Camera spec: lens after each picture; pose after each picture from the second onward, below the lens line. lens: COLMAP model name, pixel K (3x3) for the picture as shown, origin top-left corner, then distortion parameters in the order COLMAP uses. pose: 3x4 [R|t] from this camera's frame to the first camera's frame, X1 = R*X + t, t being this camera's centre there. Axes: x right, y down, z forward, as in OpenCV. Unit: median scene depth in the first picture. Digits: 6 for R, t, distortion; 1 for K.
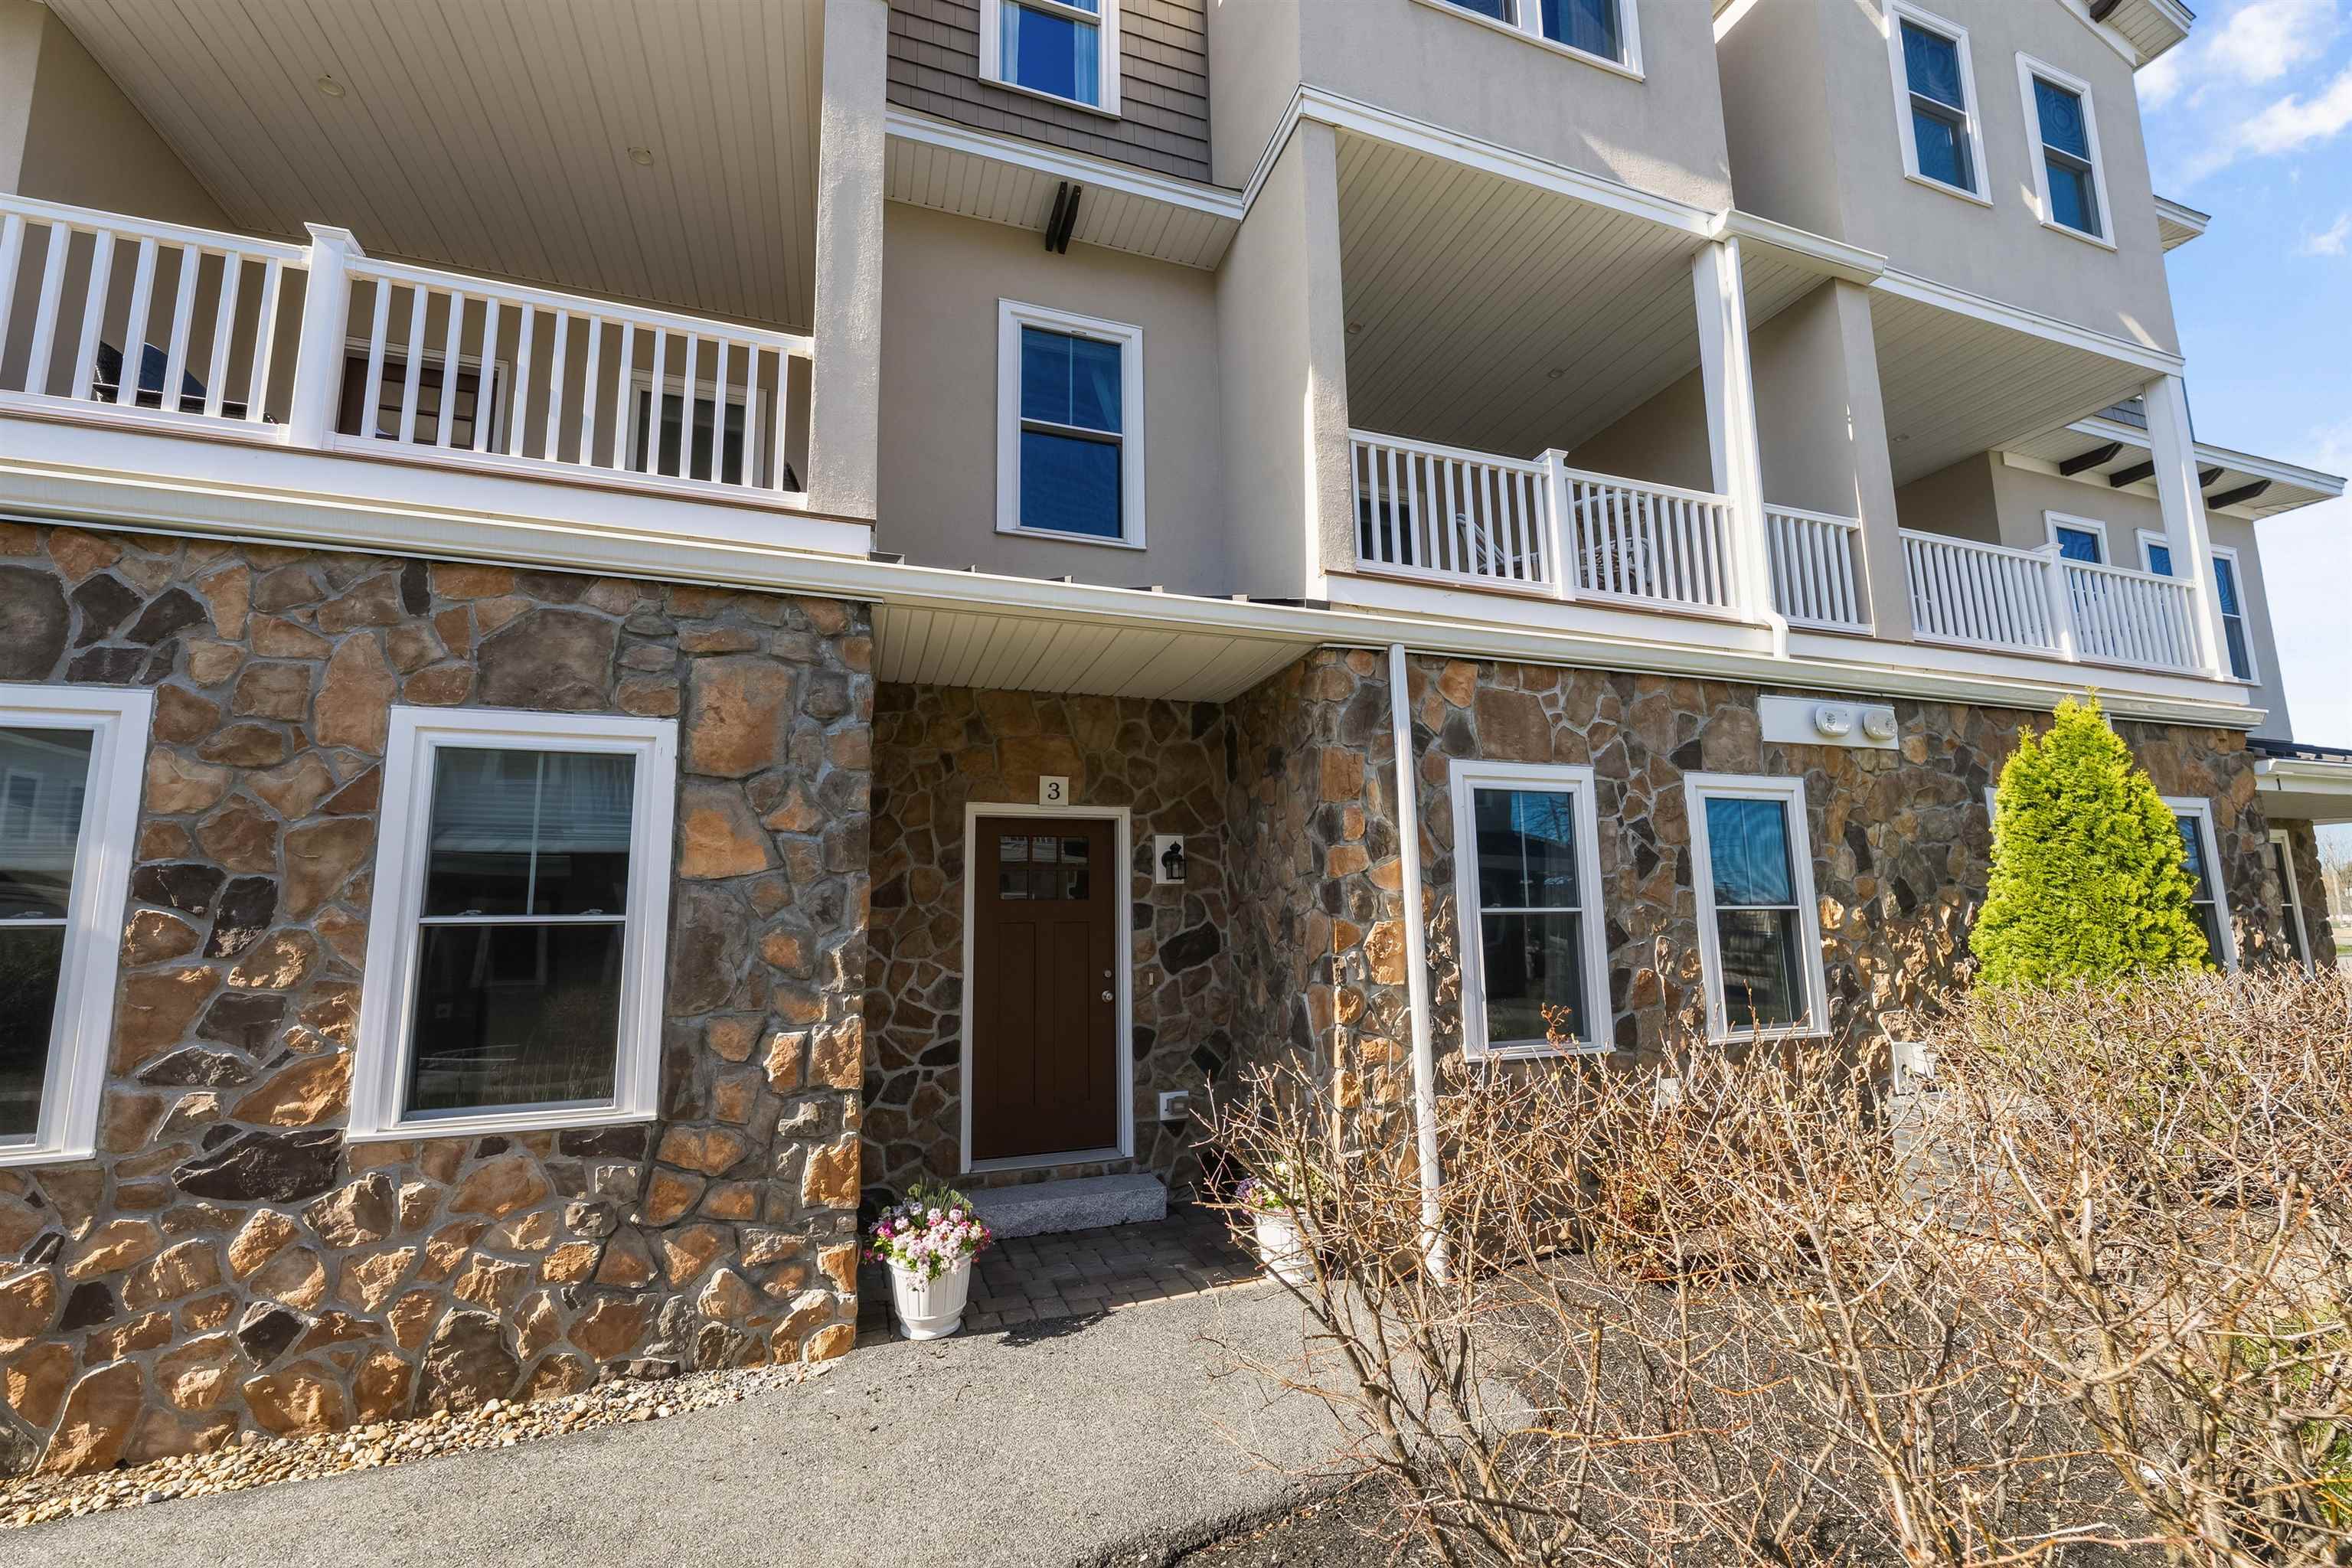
lens RADIAL K [[955.5, 0, 1184.2], [0, 955.5, 795.4], [0, 0, 1]] dist [0.000987, -0.000386]
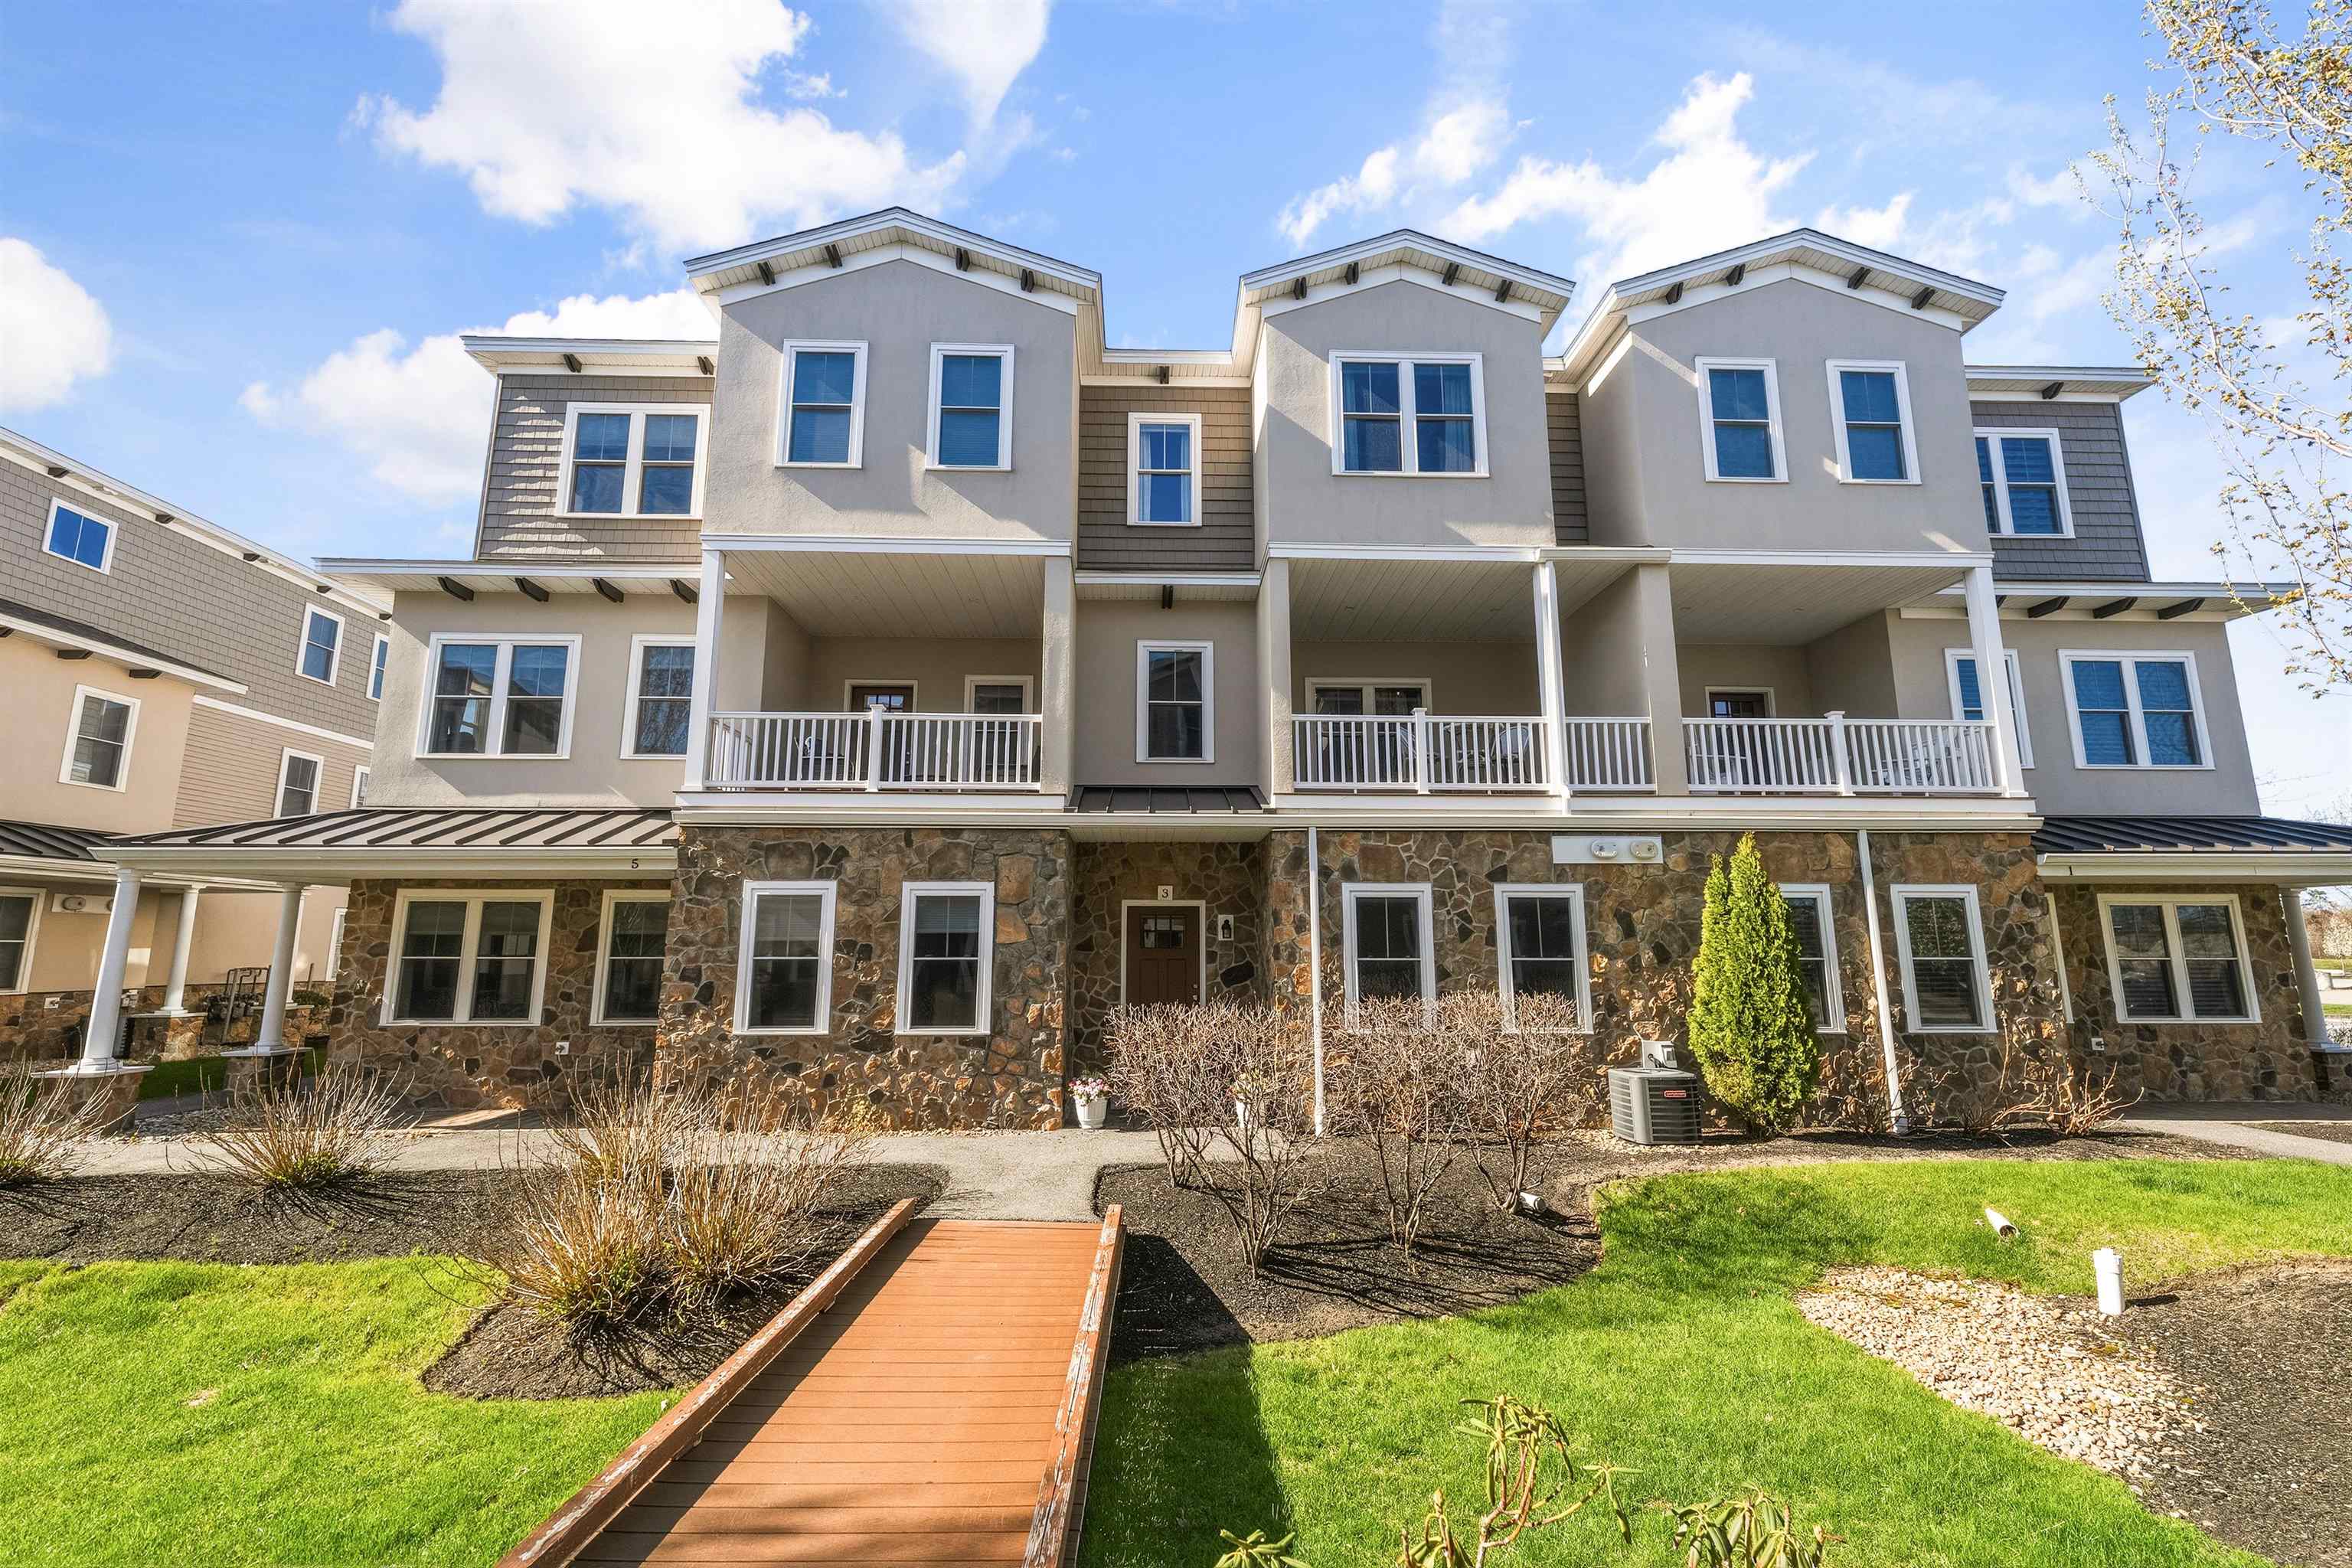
lens RADIAL K [[955.5, 0, 1184.2], [0, 955.5, 795.4], [0, 0, 1]] dist [0.000987, -0.000386]
pose [[0.956644, -0.029284, -0.289784, 0.574791], [0.024192, 0.999484, -0.021142, -0.196078], [0.290253, 0.013215, 0.956859, -1.062459]]
